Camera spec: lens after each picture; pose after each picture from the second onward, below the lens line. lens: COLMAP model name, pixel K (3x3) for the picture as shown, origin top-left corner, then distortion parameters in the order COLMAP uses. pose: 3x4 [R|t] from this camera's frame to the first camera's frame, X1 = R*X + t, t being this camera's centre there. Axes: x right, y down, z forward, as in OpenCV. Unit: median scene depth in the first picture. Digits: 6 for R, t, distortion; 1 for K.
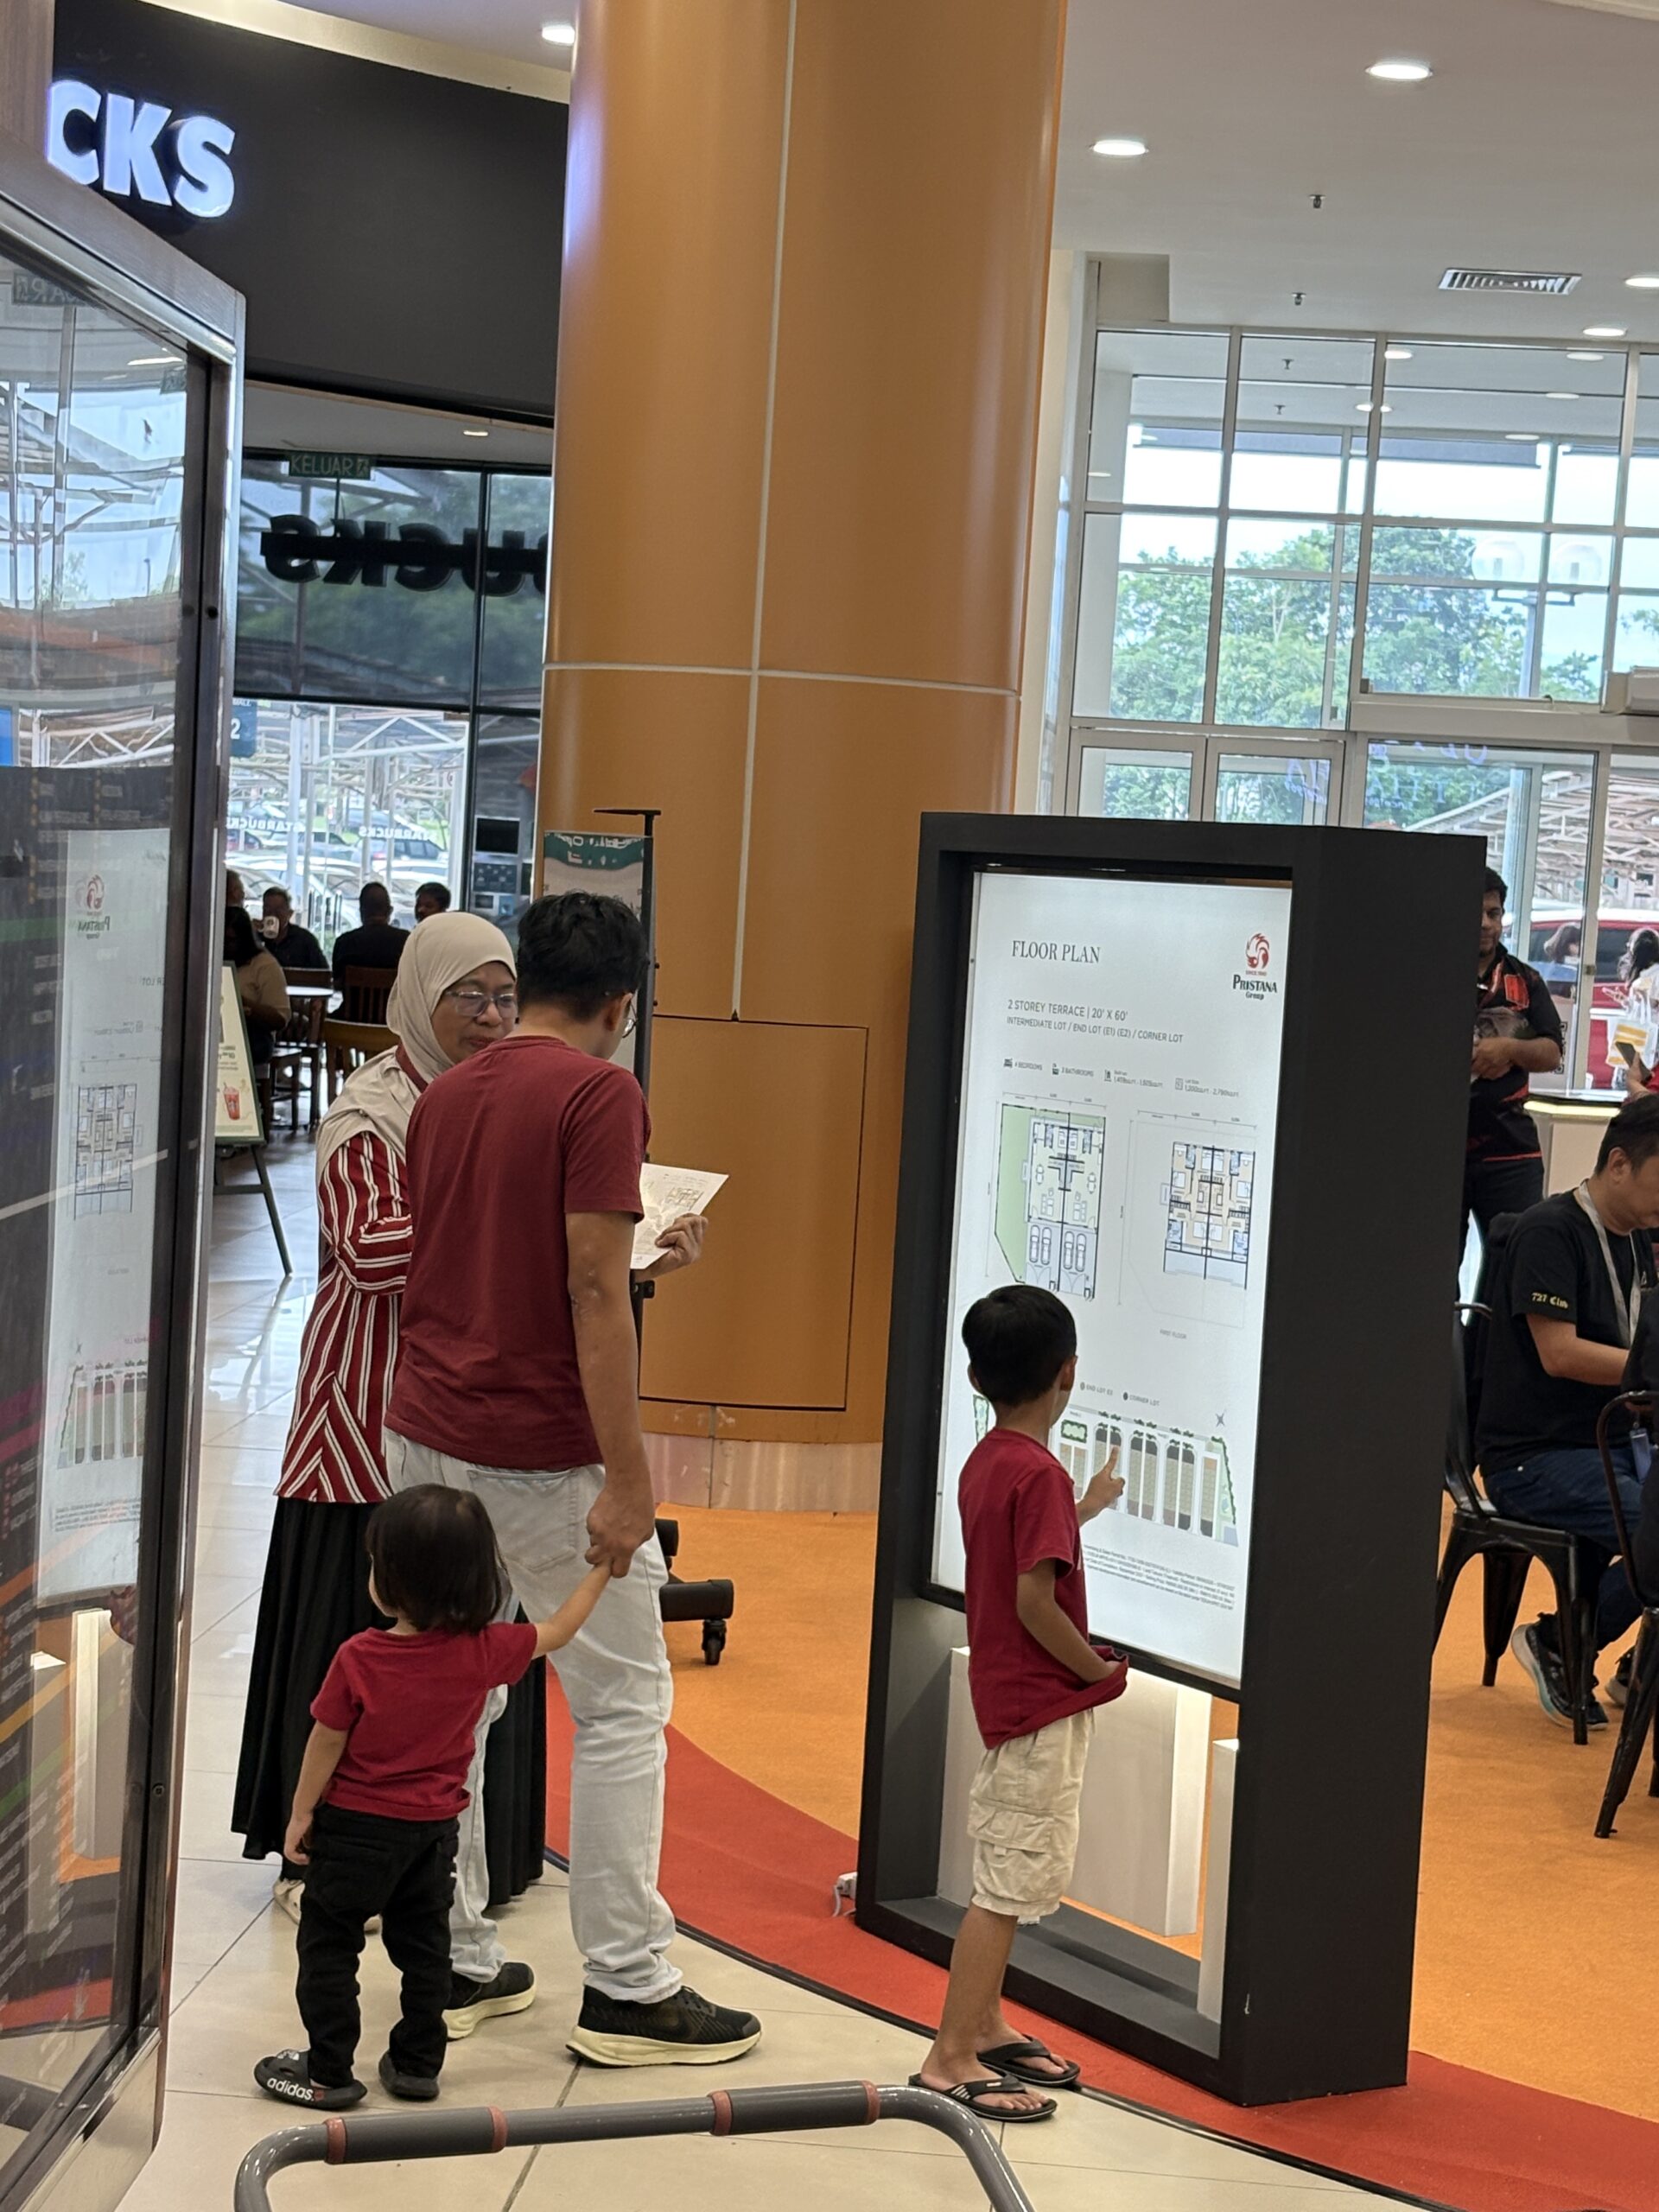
lens RADIAL K [[4099.1, 0, 828.0], [0, 4099.1, 1112.9], [0, 0, 1]] dist [0.084894, 0.000000]
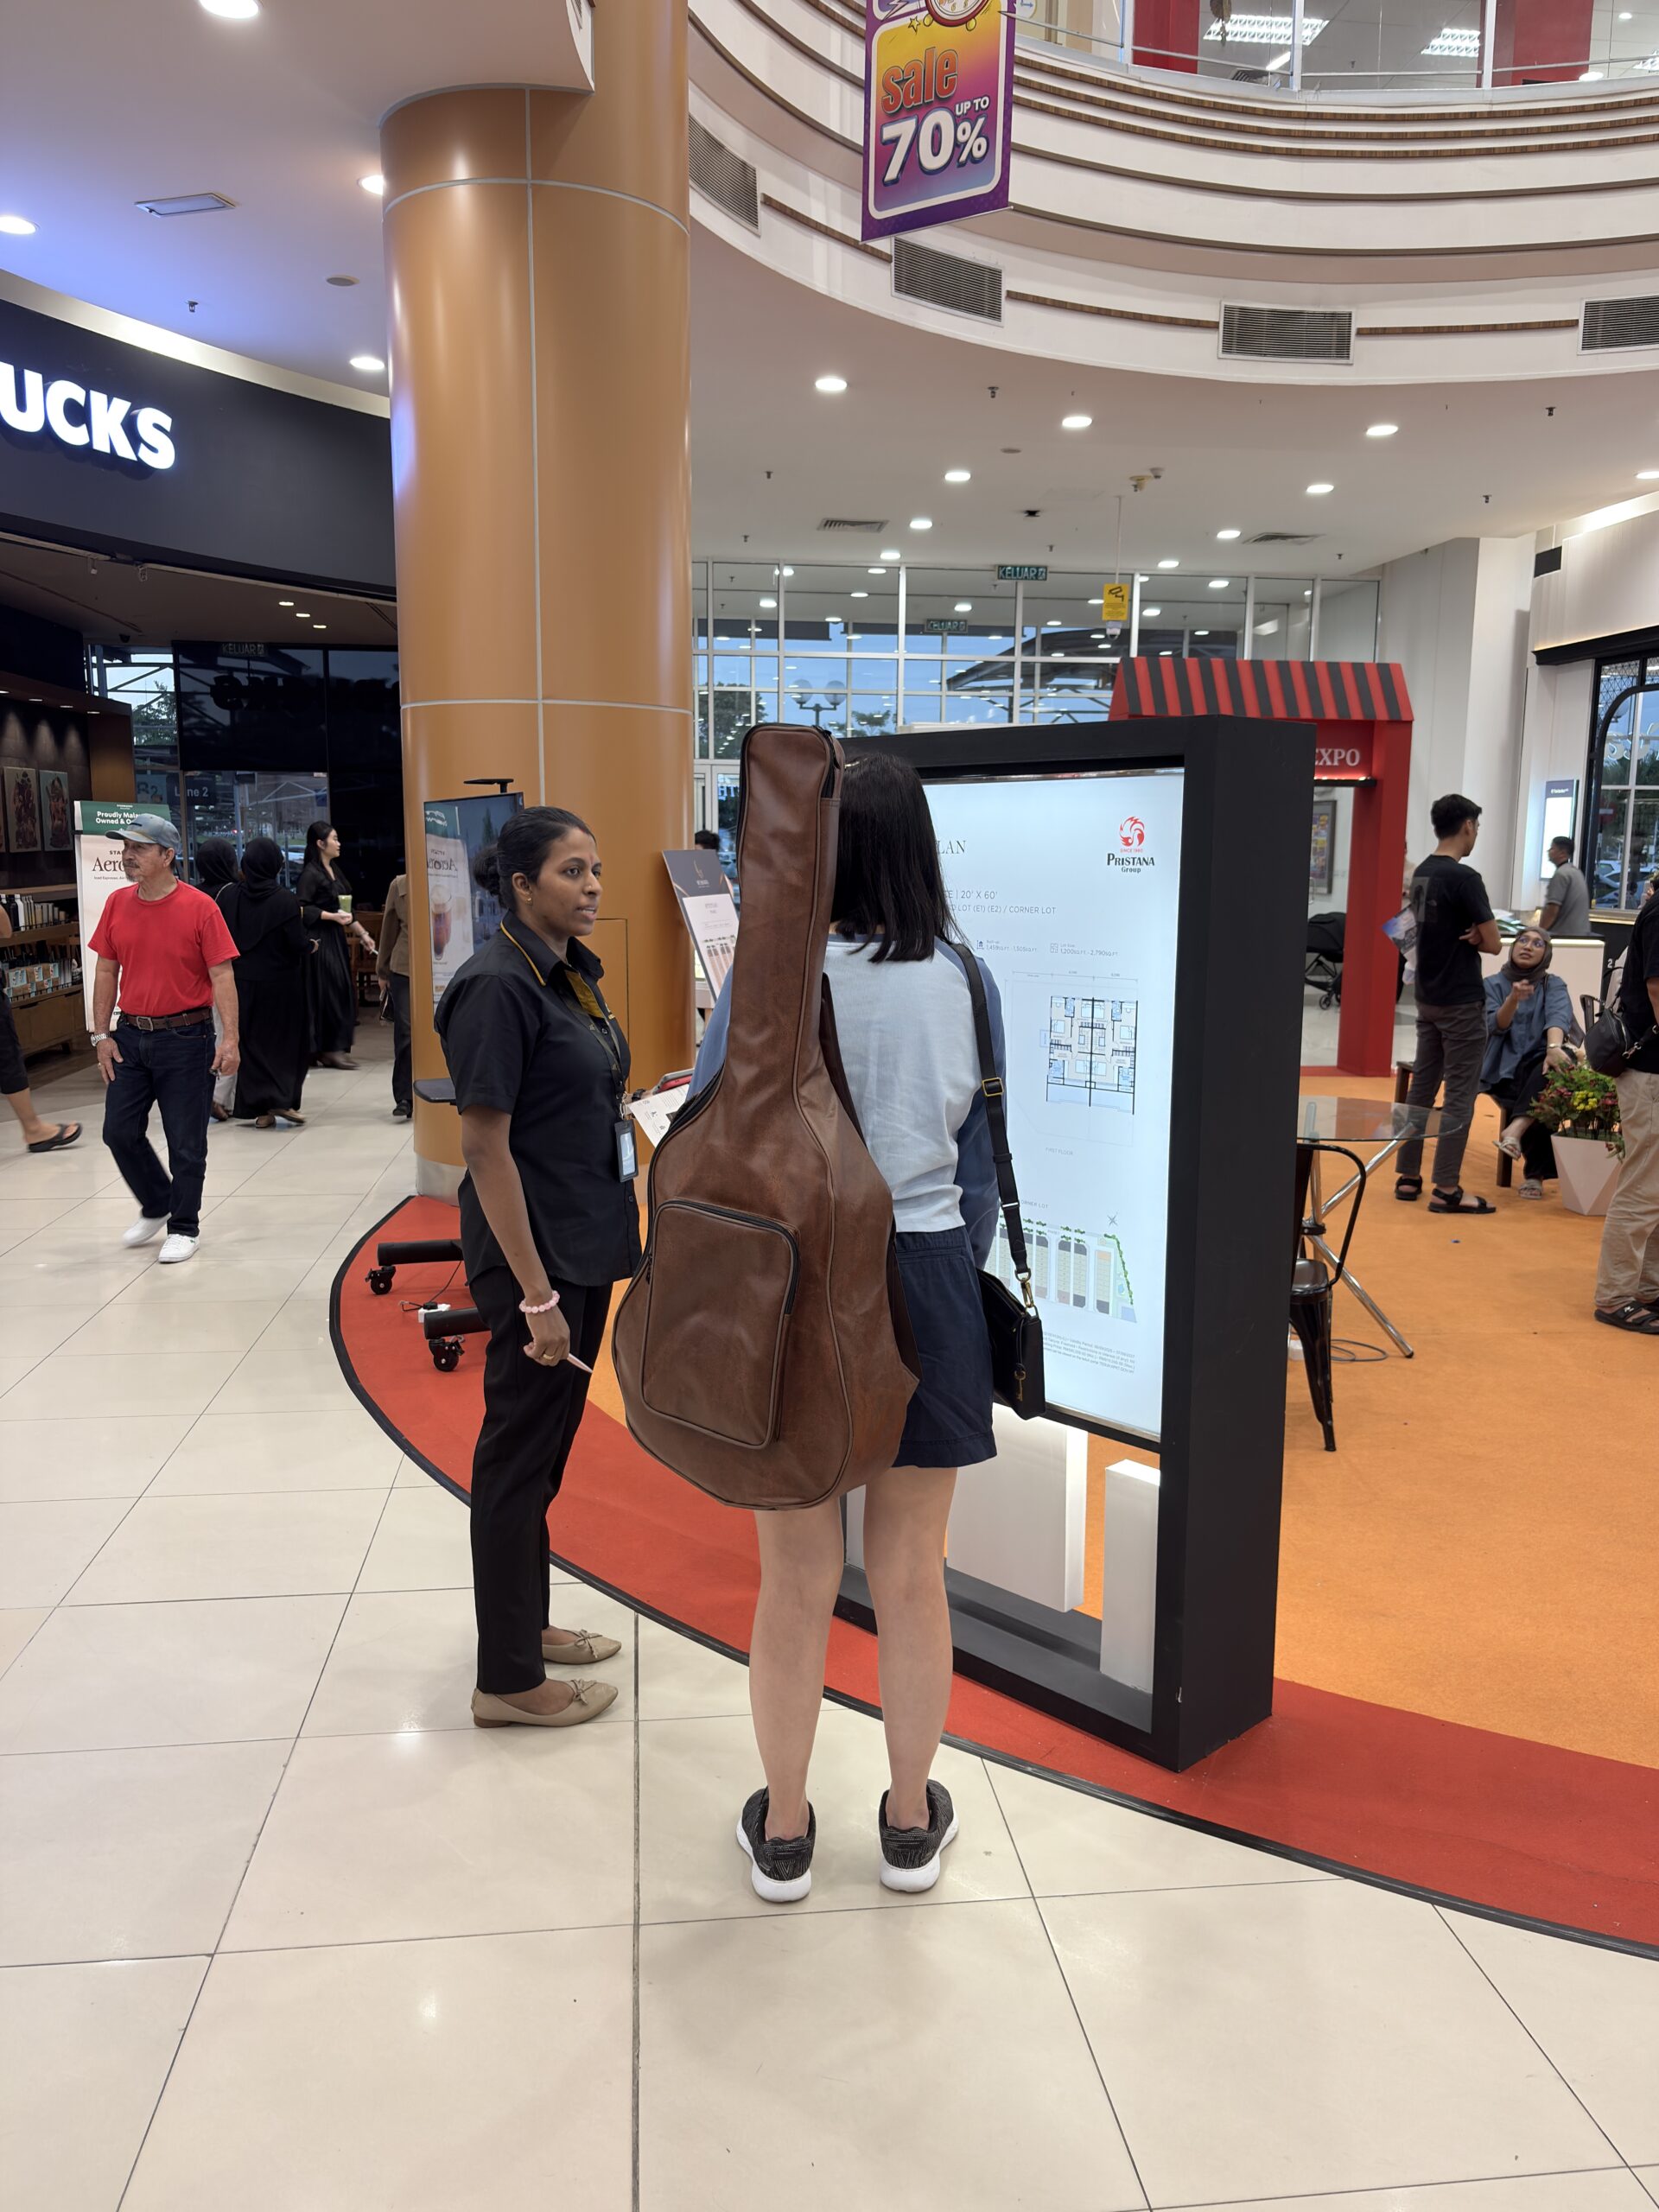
lens RADIAL K [[1688.9, 0, 853.0], [0, 1688.9, 1122.7], [0, 0, 1]] dist [0.041785, -0.041399]
pose [[0.976270, -0.083157, 0.199957, -0.075057], [0.061644, 0.991849, 0.111513, -0.014672], [-0.207600, -0.096541, 0.973438, 0.501623]]
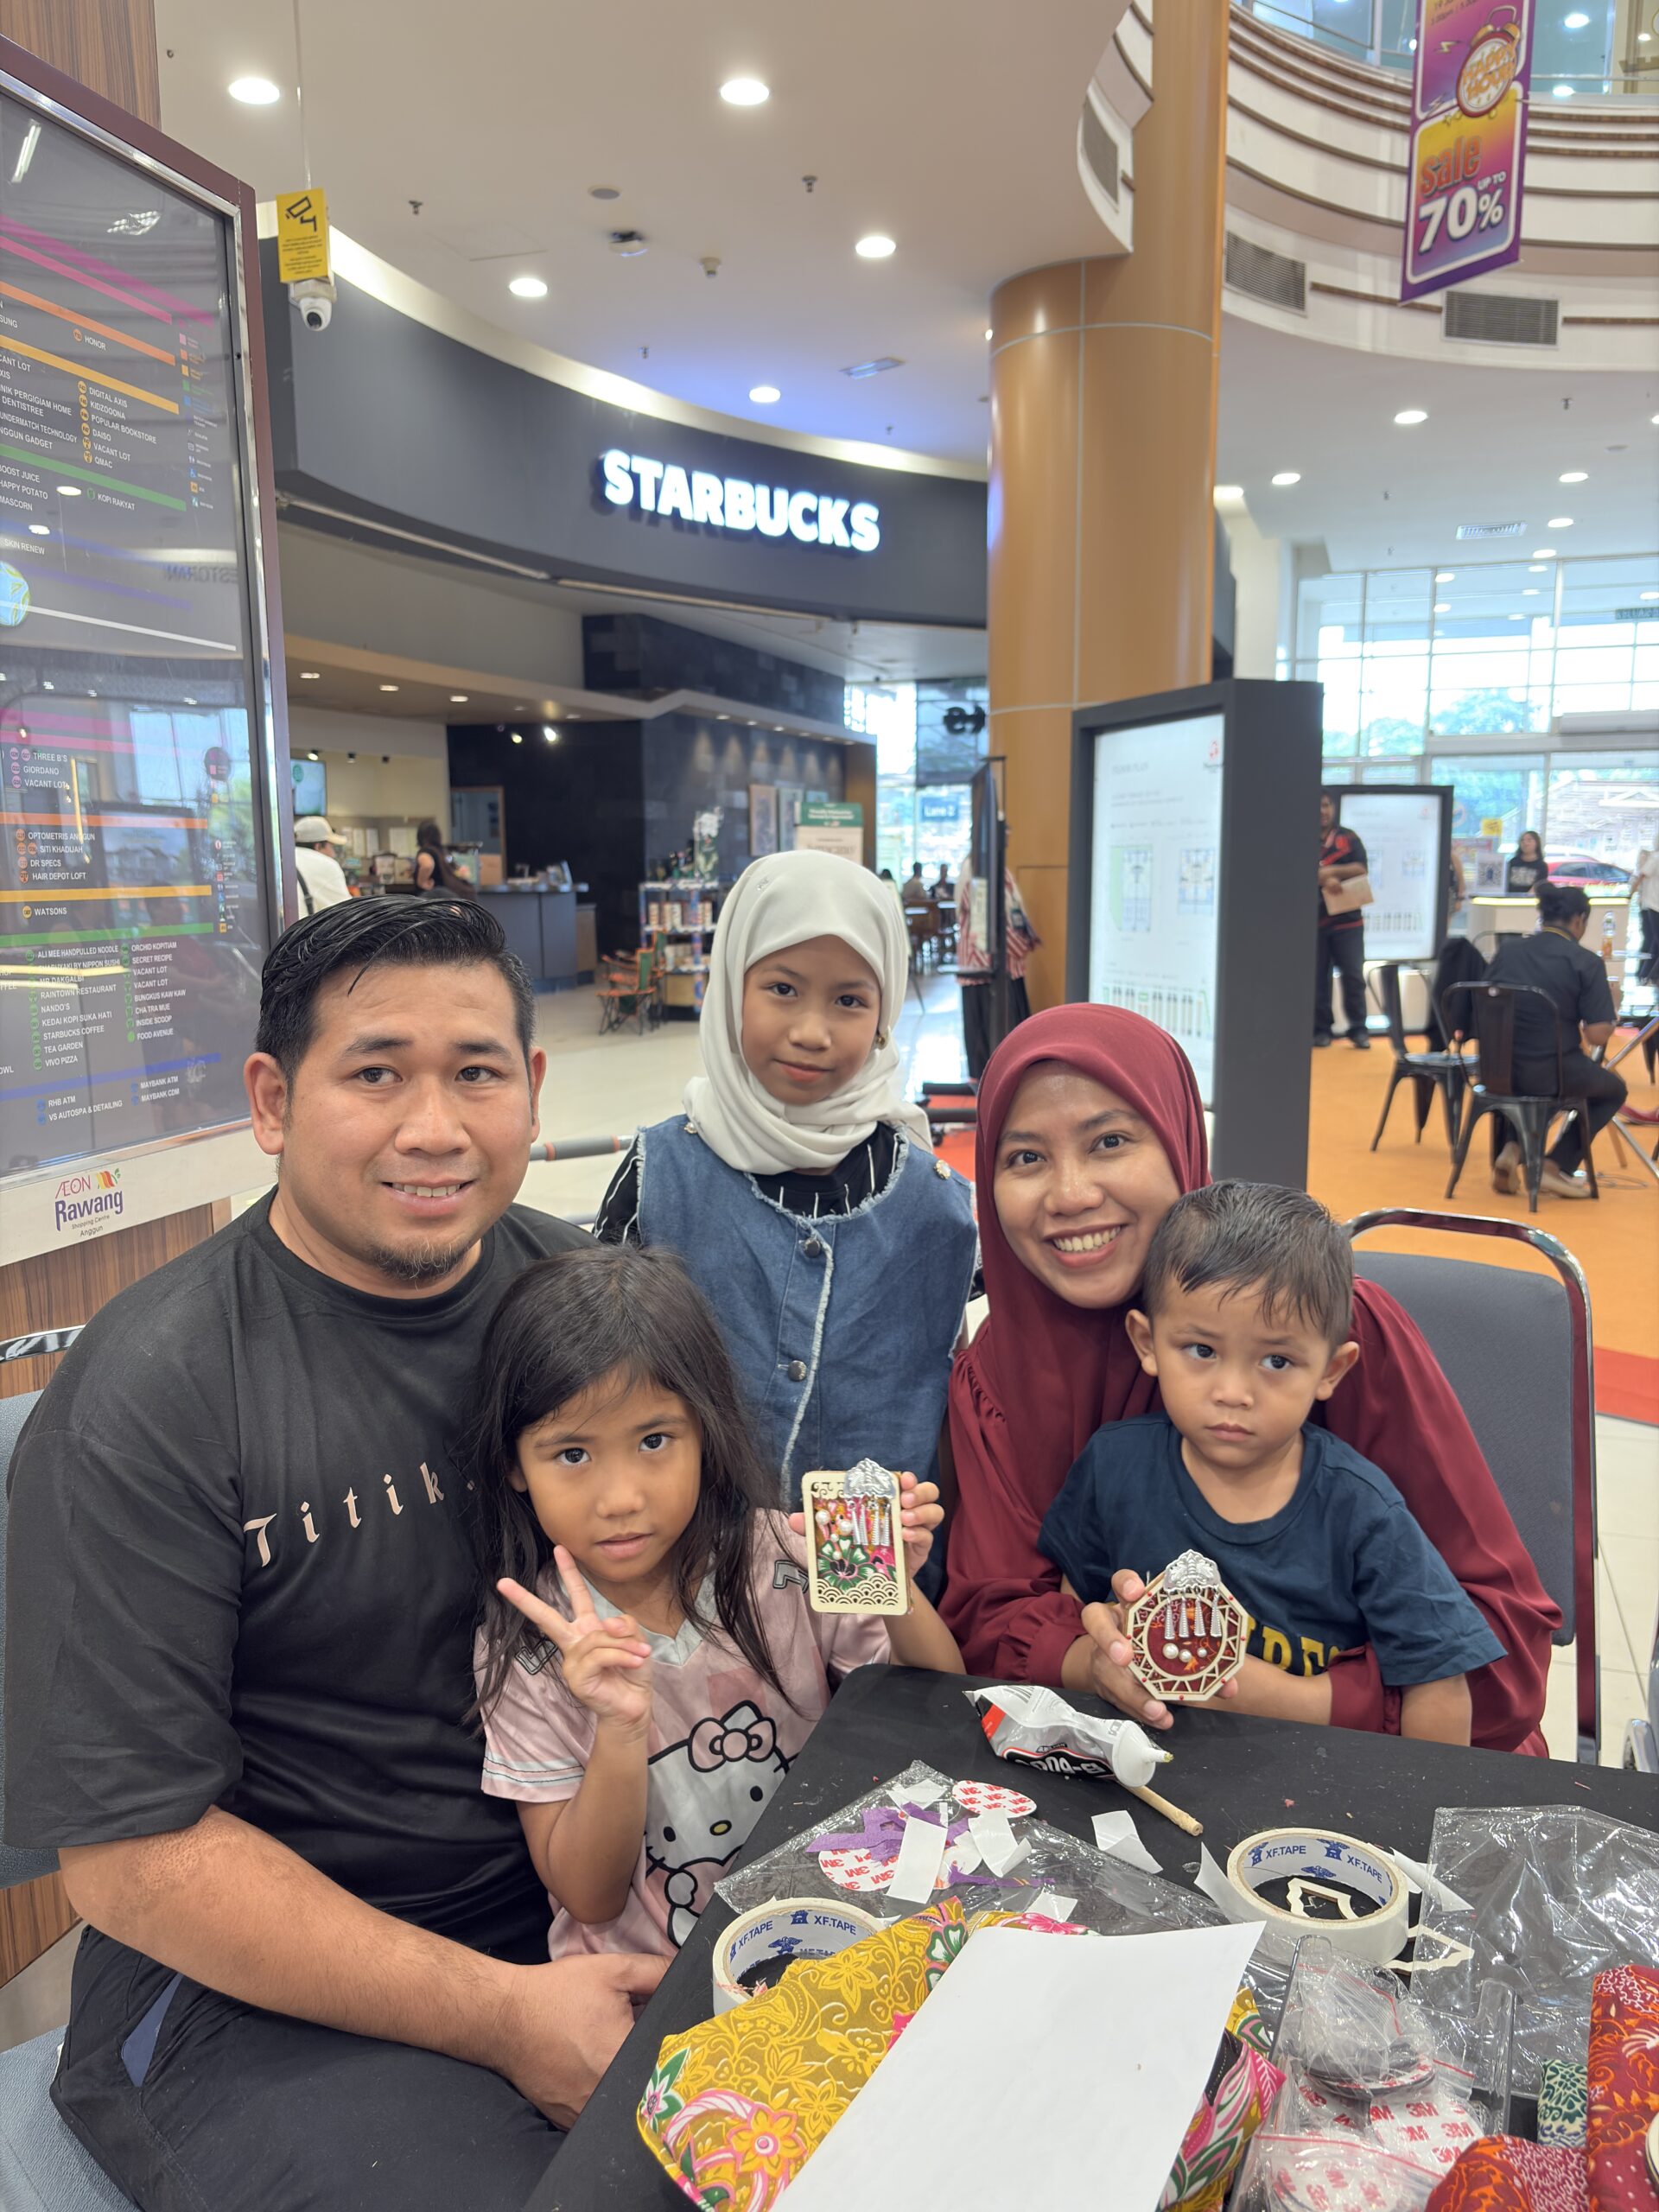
lens RADIAL K [[1688.9, 0, 824.5], [0, 1688.9, 1118.8], [0, 0, 1]] dist [0.041785, -0.041399]
pose [[0.970053, -0.029406, -0.241108, 0.108687], [0.048643, 0.996054, 0.074225, 0.068027], [0.237974, -0.083731, 0.967656, 0.108186]]
